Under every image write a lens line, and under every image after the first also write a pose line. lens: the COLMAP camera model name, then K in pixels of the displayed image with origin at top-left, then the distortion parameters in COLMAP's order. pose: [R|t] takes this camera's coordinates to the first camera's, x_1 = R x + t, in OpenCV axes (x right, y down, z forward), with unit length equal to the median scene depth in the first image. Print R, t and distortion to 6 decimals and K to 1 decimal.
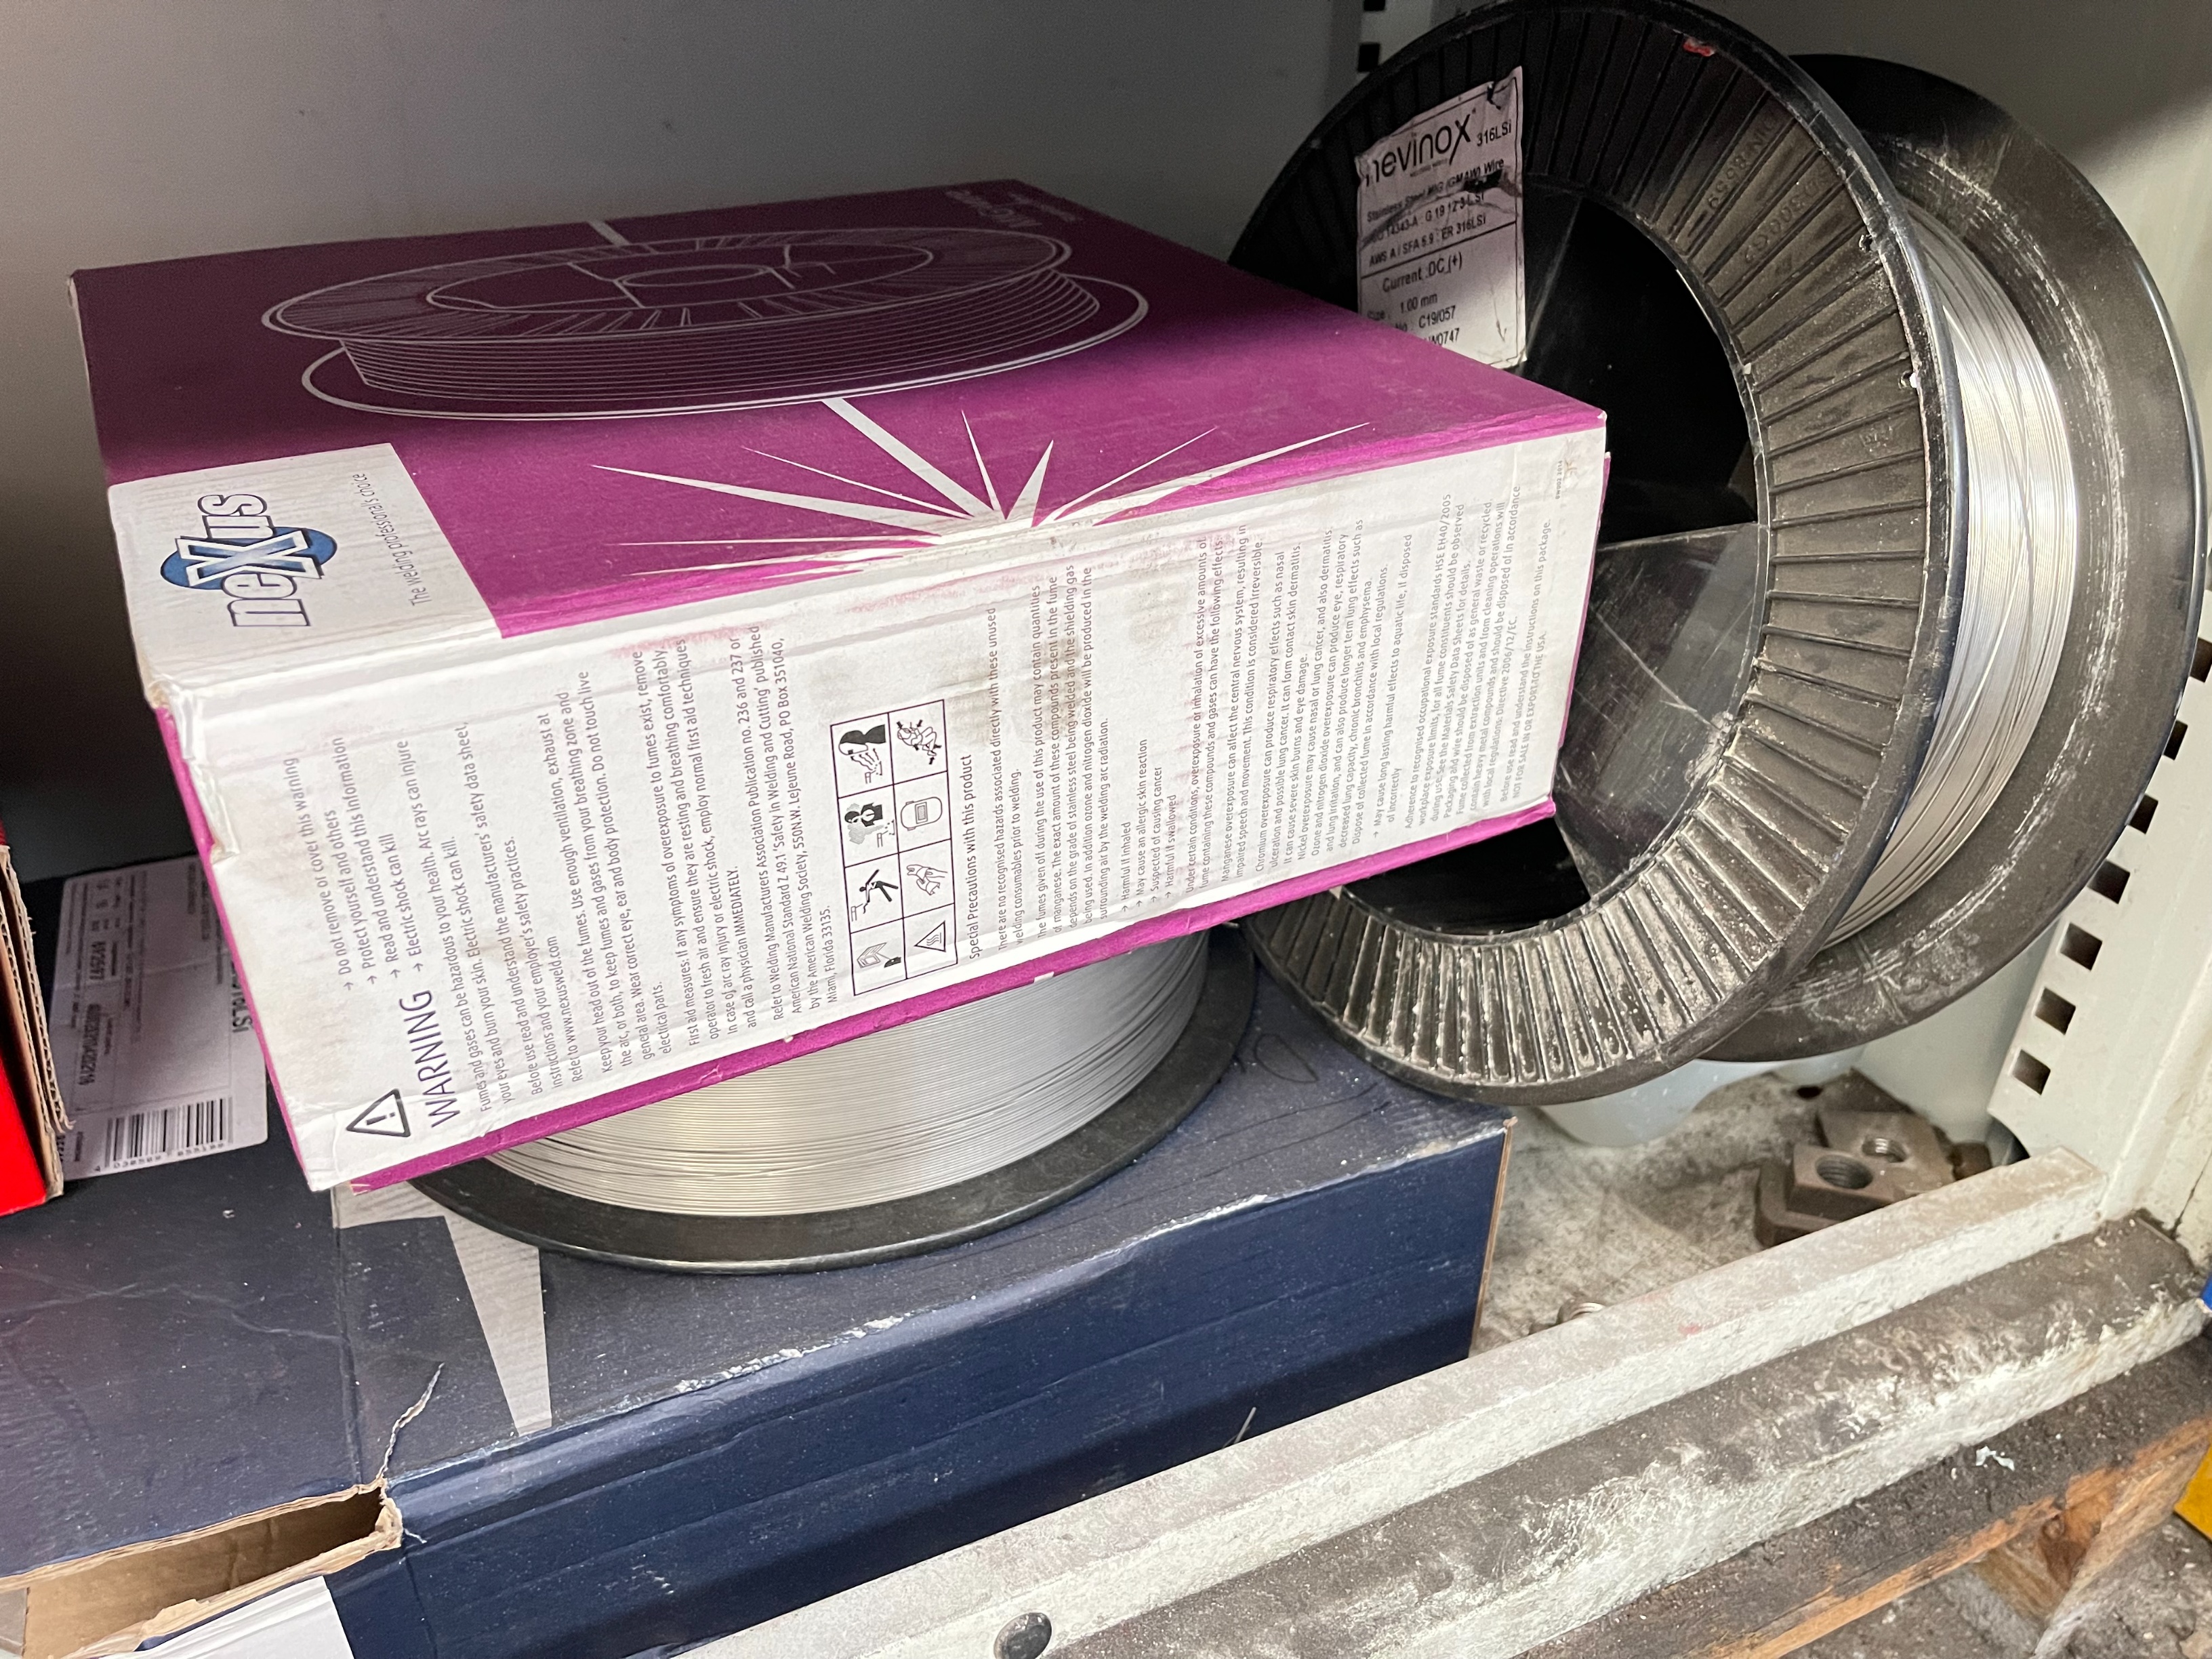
lens RADIAL K [[1639.7, 0, 1105.8], [0, 1639.7, 838.6], [0, 0, 1]] dist [0.048868, -0.070733]
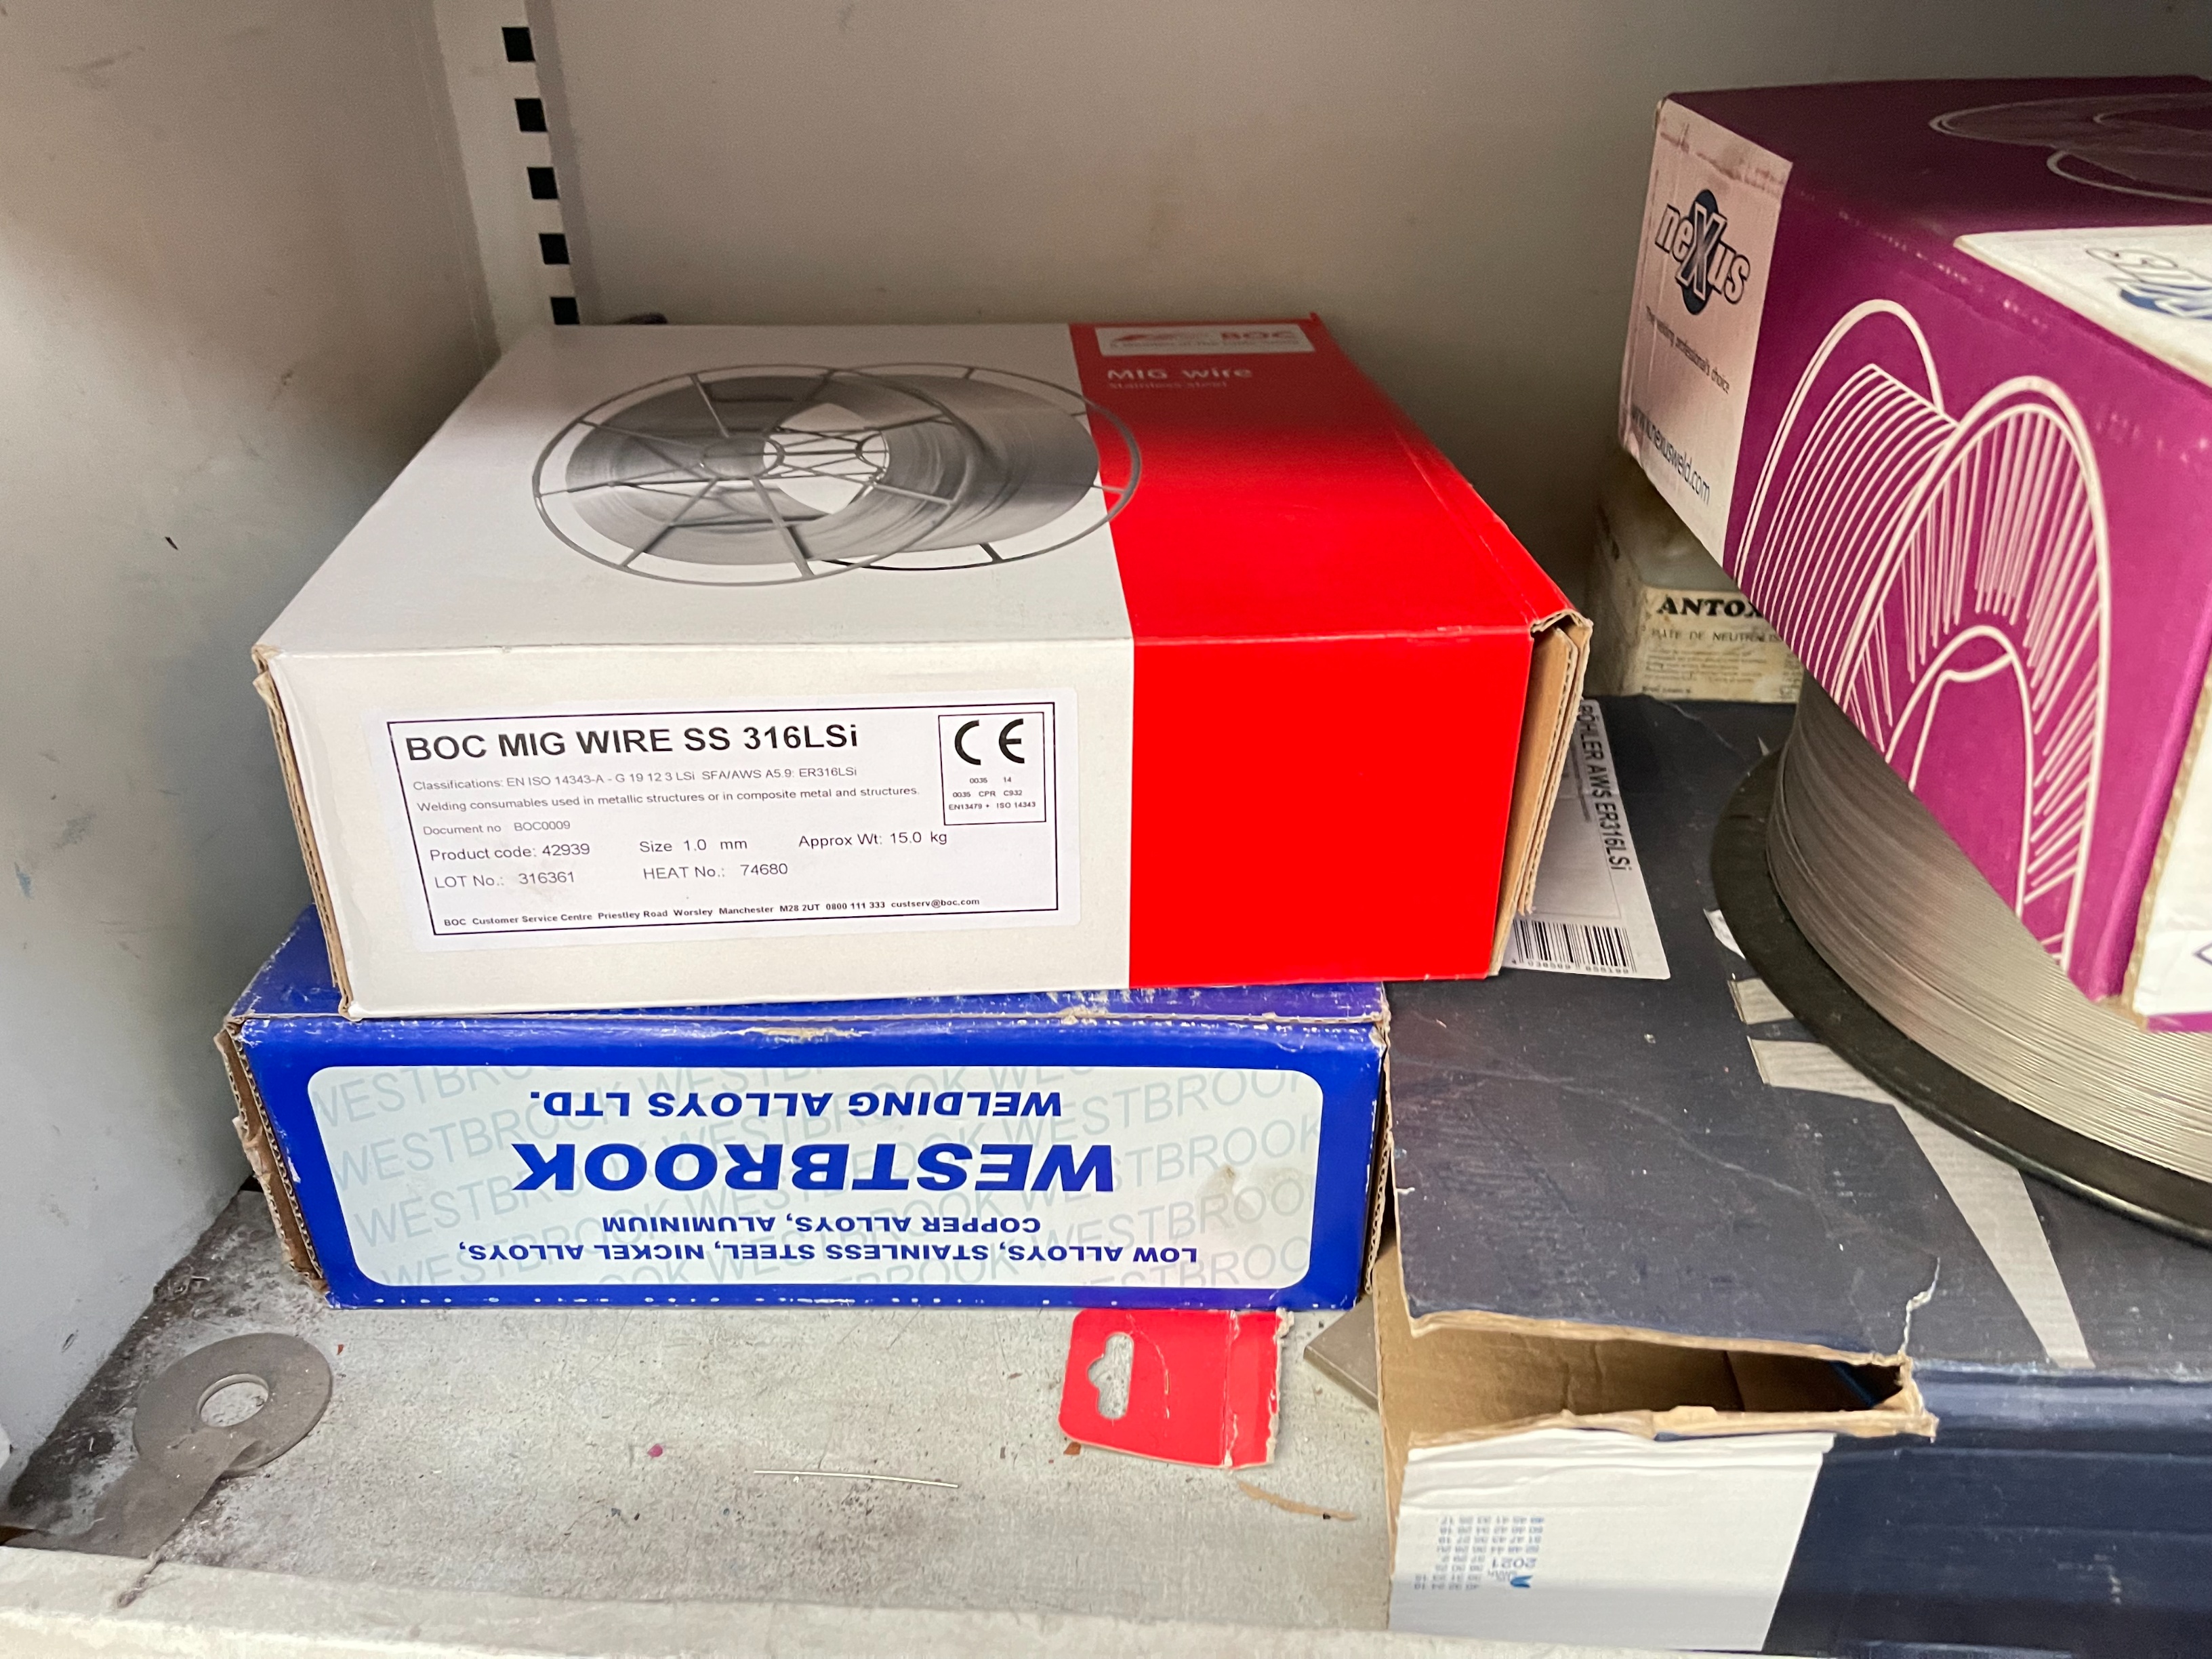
lens RADIAL K [[1639.7, 0, 1125.4], [0, 1639.7, 837.9], [0, 0, 1]] dist [0.048868, -0.070733]
pose [[0.865981, 0.216728, -0.450674, -0.394013], [-0.221611, 0.974202, 0.042661, 0.141348], [0.448293, 0.062931, 0.891669, -0.017831]]
